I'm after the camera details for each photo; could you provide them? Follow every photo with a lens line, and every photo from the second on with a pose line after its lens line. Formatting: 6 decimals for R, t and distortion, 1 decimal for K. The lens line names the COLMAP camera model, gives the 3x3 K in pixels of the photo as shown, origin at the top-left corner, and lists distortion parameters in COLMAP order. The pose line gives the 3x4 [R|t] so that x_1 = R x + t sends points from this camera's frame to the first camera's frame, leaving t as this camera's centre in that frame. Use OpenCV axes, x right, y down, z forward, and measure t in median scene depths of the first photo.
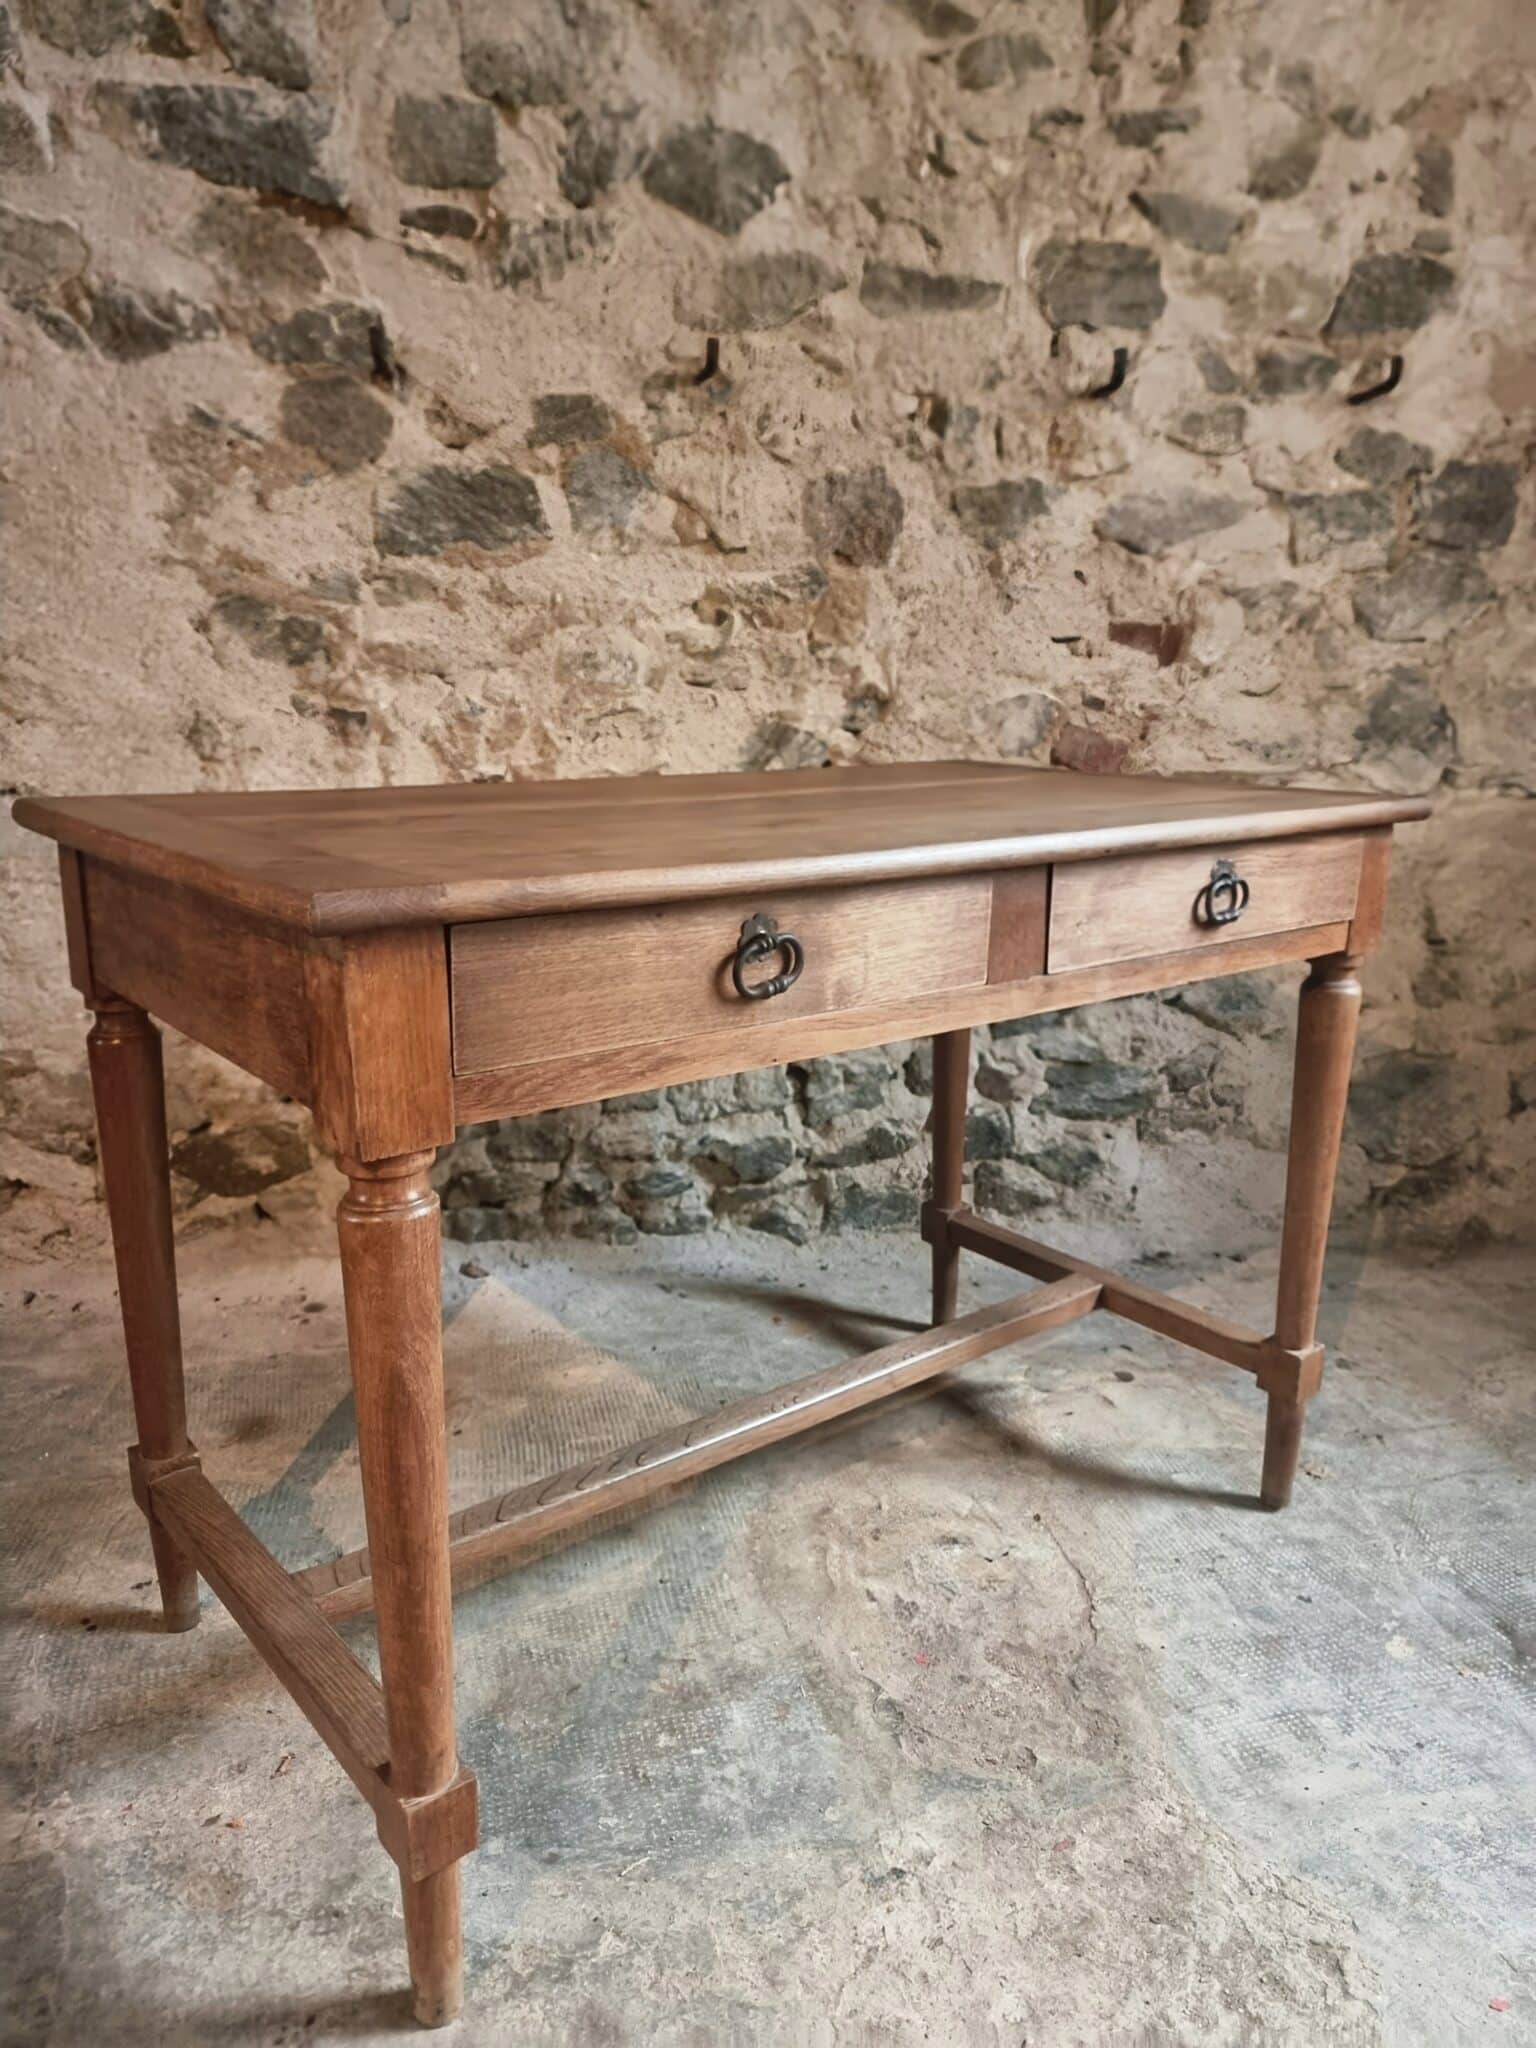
lens RADIAL K [[1437.7, 0, 762.3], [0, 1437.7, 1030.8], [0, 0, 1]] dist [0.053483, -0.057655]
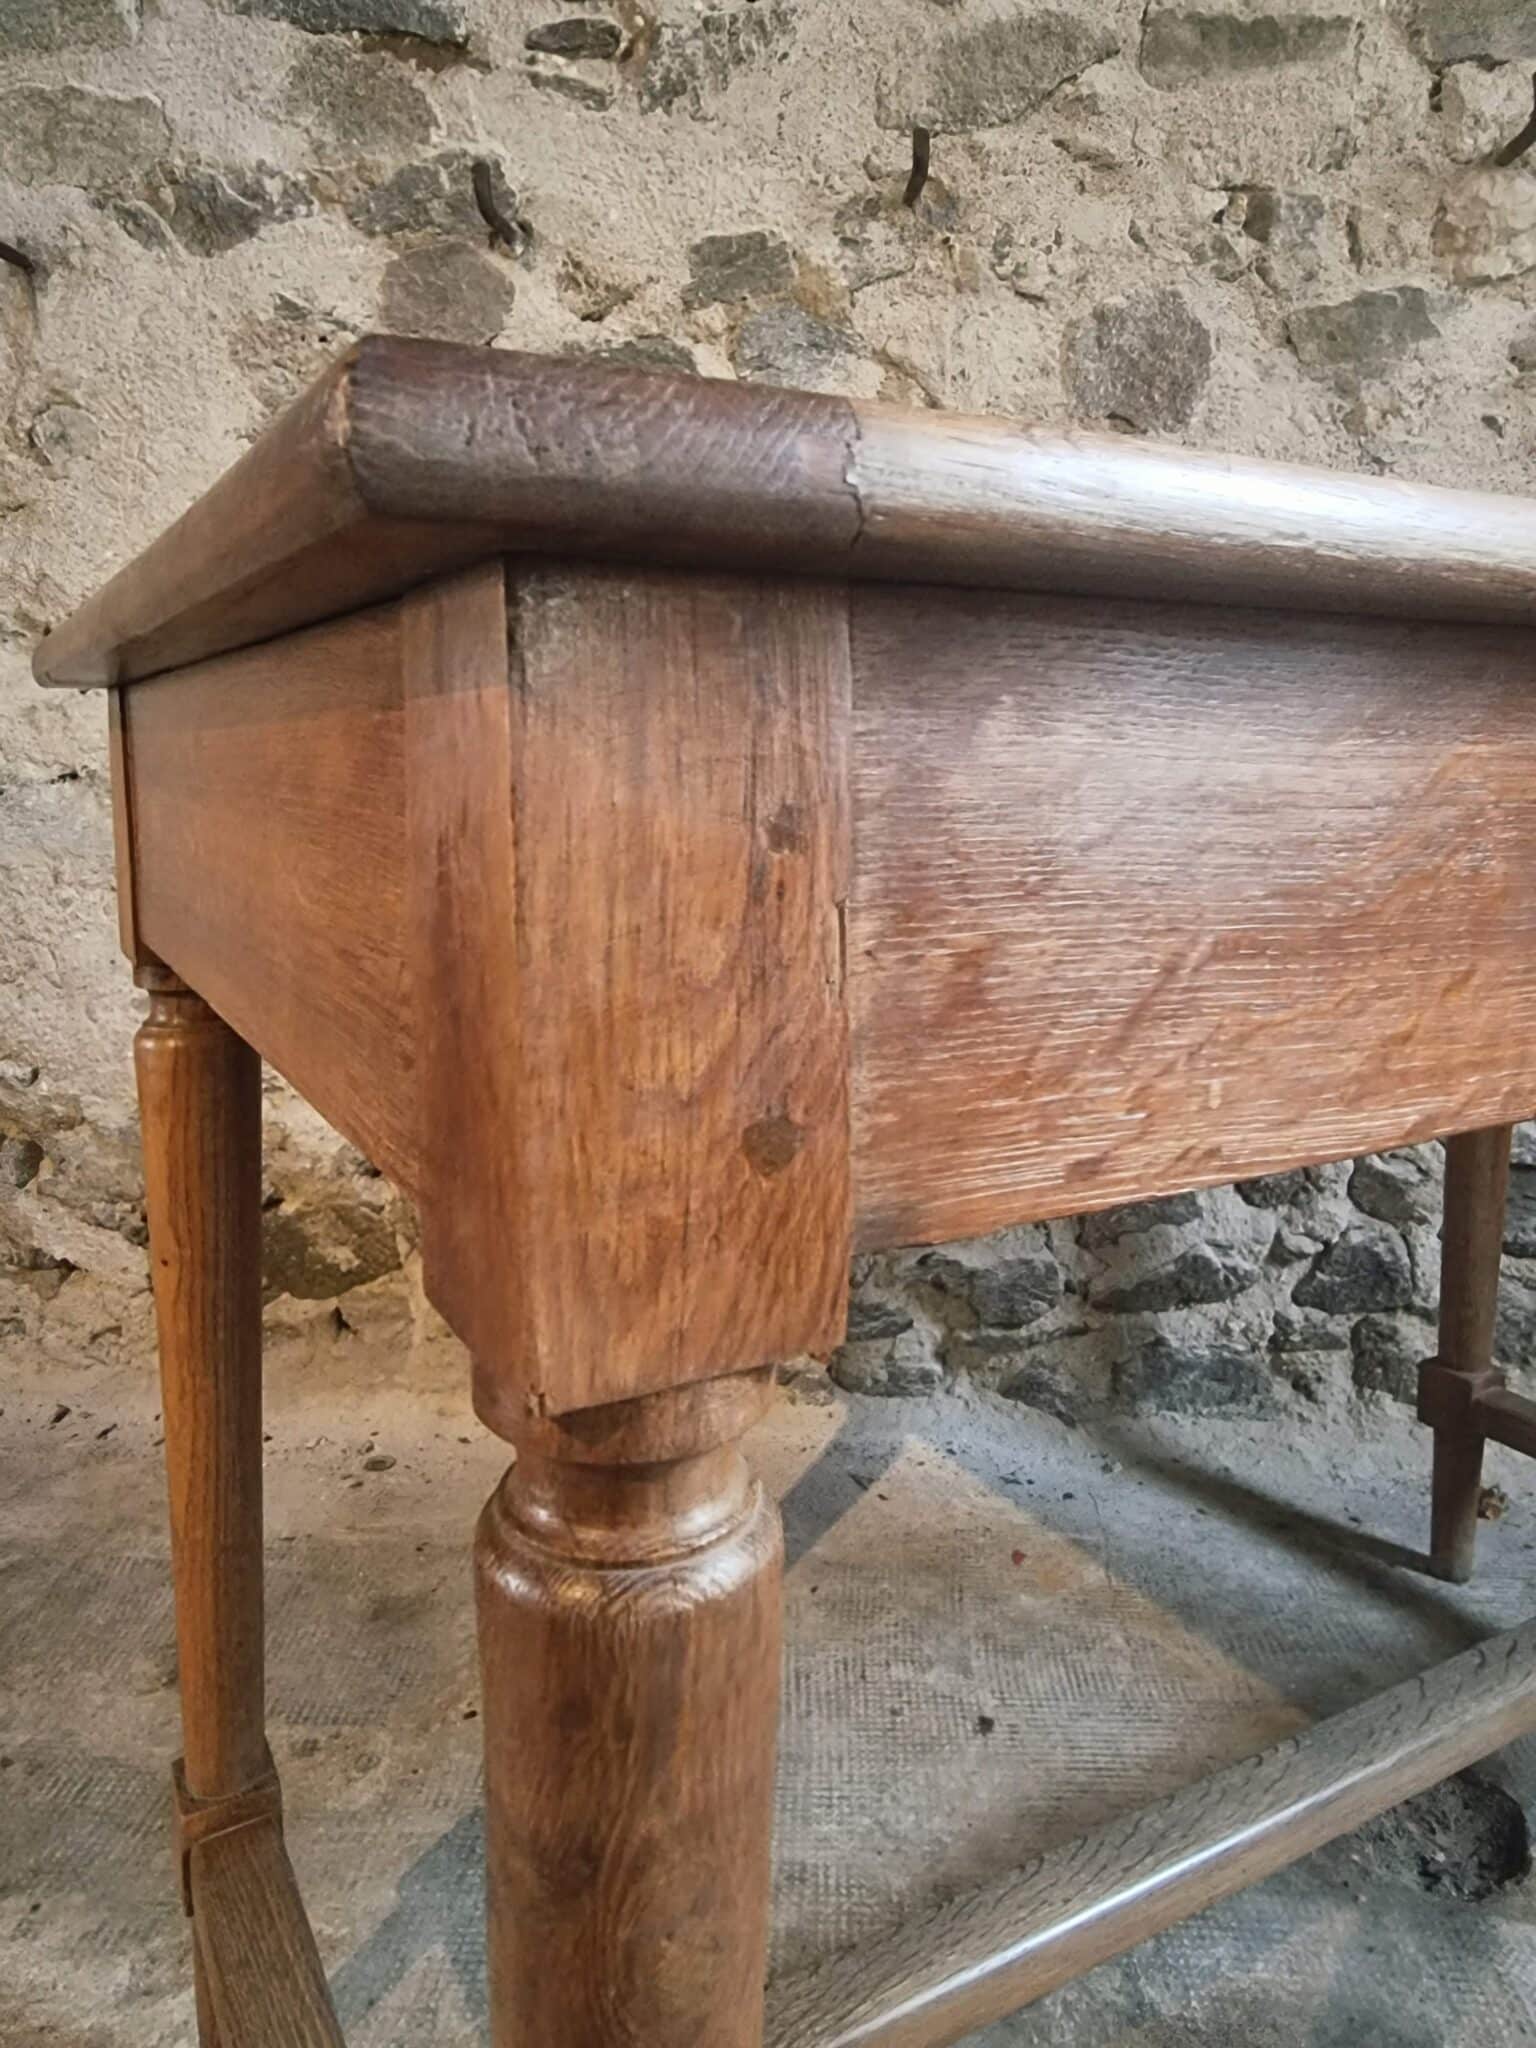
lens RADIAL K [[1447.5, 0, 769.0], [0, 1447.5, 906.9], [0, 0, 1]] dist [-0.001090, -0.001266]
pose [[0.965884, -0.004761, -0.258932, 0.073171], [-0.031709, 0.990134, -0.136489, 0.007066], [0.257027, 0.140043, 0.956203, 0.325977]]
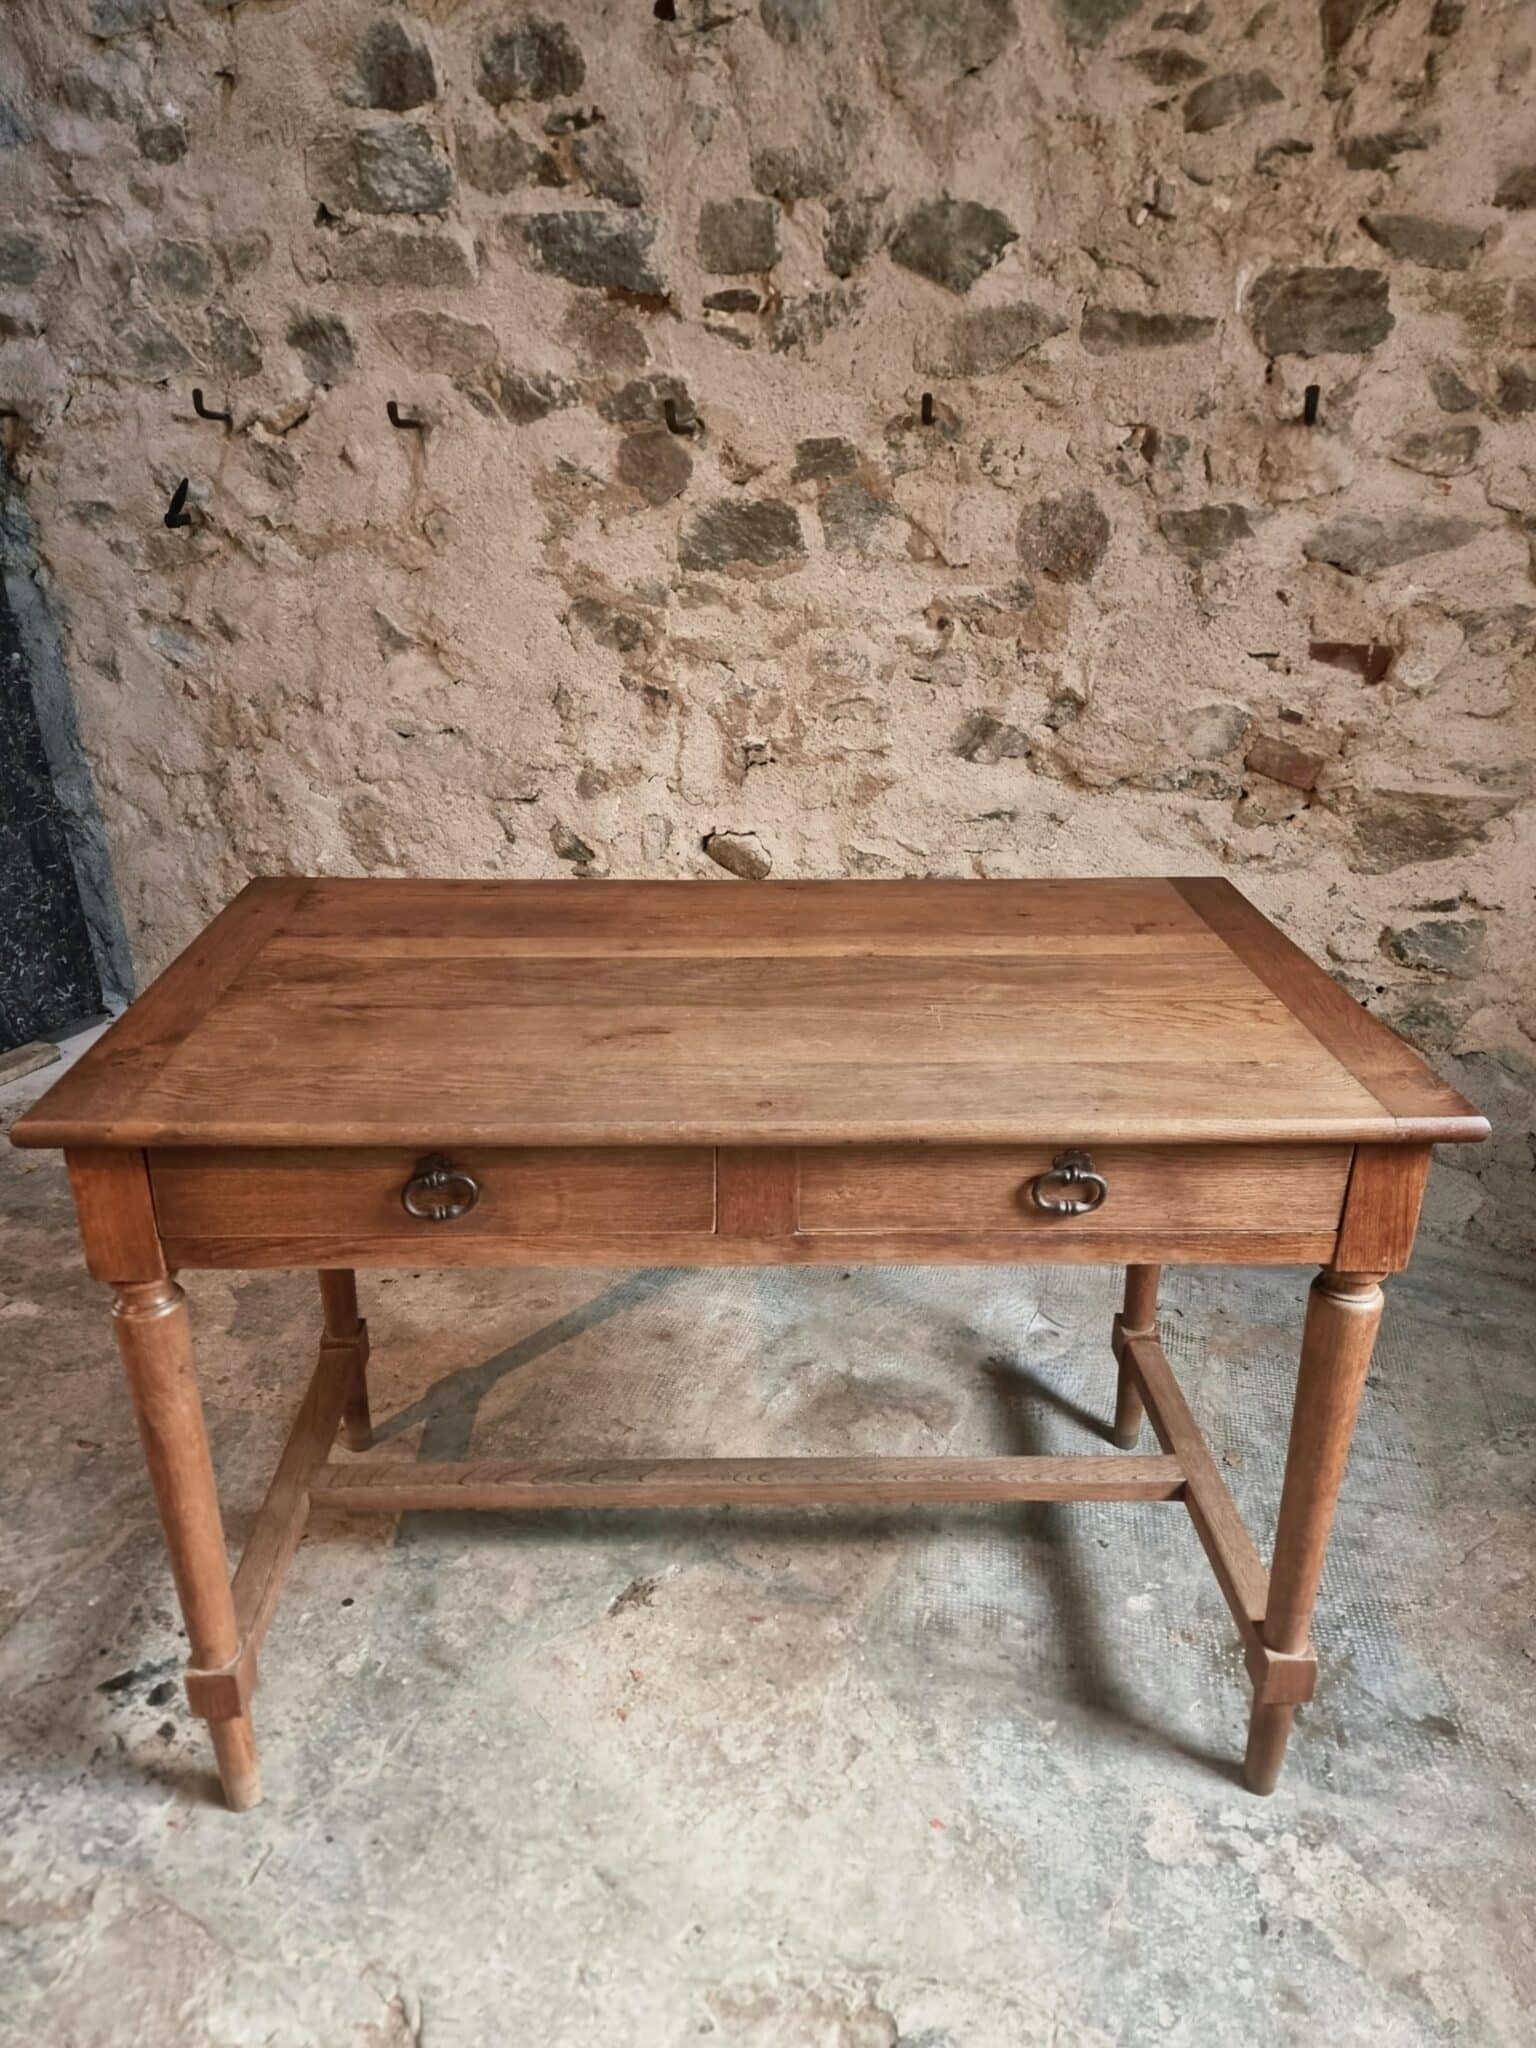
lens RADIAL K [[1440.3, 0, 757.9], [0, 1440.3, 1018.7], [0, 0, 1]] dist [0.070291, -0.067909]
pose [[0.868974, 0.178805, -0.461425, 0.448999], [-0.112396, 0.979384, 0.167849, -0.158155], [0.481924, -0.093994, 0.871157, -0.121709]]
